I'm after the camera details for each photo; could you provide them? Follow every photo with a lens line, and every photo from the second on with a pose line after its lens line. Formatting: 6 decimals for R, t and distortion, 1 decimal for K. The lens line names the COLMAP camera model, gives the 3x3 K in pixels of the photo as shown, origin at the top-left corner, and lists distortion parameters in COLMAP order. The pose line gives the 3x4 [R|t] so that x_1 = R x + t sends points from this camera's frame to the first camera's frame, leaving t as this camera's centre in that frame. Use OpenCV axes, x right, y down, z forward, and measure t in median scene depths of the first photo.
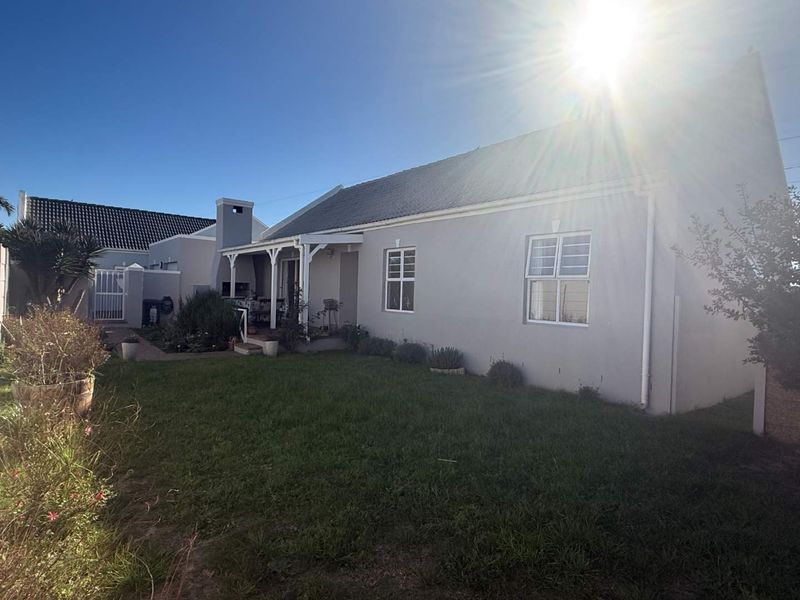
lens RADIAL K [[439.5, 0, 400.0], [0, 439.5, 300.0], [0, 0, 1]] dist [0.000201, 0.000008]
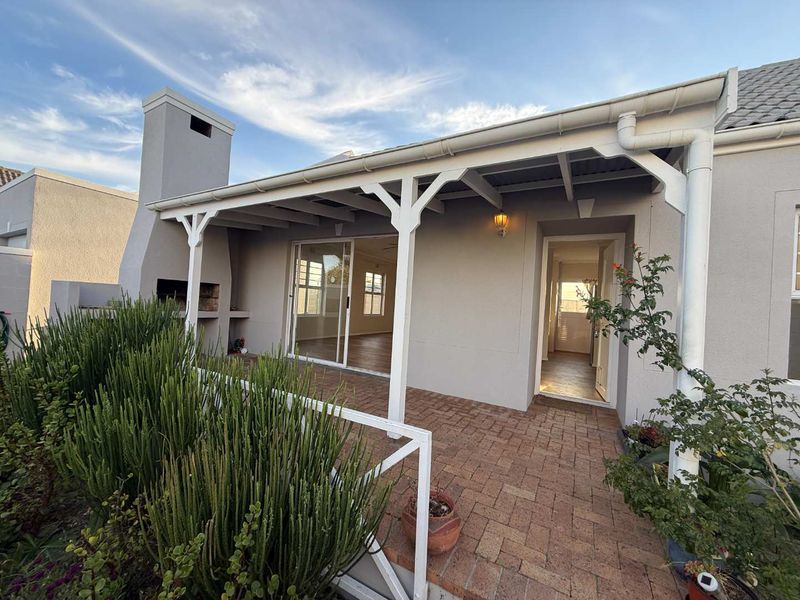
lens RADIAL K [[330.1, 0, 385.7], [0, 330.1, 299.5], [0, 0, 1]] dist [-0.001424, -0.000043]
pose [[0.944084, 0.033929, 0.327955, -0.419757], [-0.029903, 0.999403, -0.017313, -0.027688], [-0.328346, 0.006538, 0.944535, 0.862449]]
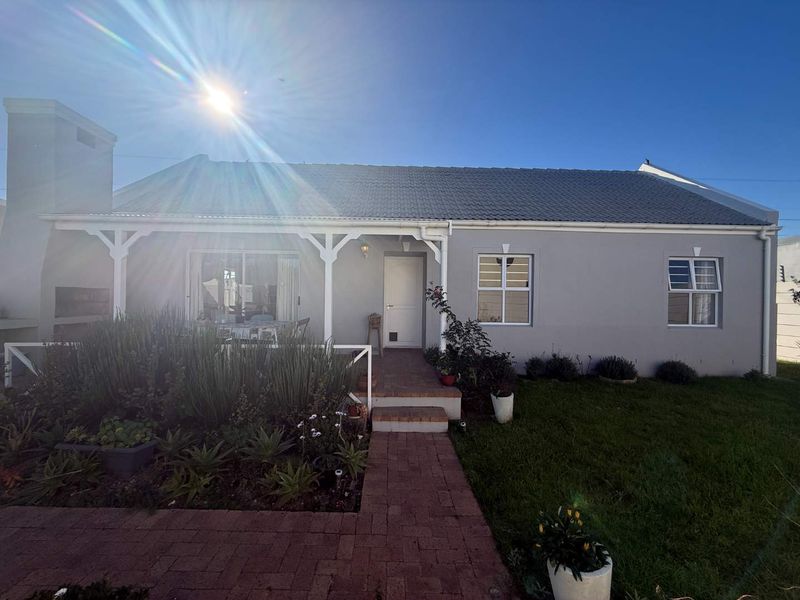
lens RADIAL K [[317.4, 0, 398.7], [0, 317.4, 298.7], [0, 0, 1]] dist [-0.002016, -0.000049]
pose [[0.634720, -0.013511, 0.772624, -0.621349], [0.019532, 0.999808, 0.001437, -0.030137], [-0.772496, 0.014179, 0.634862, 0.724064]]
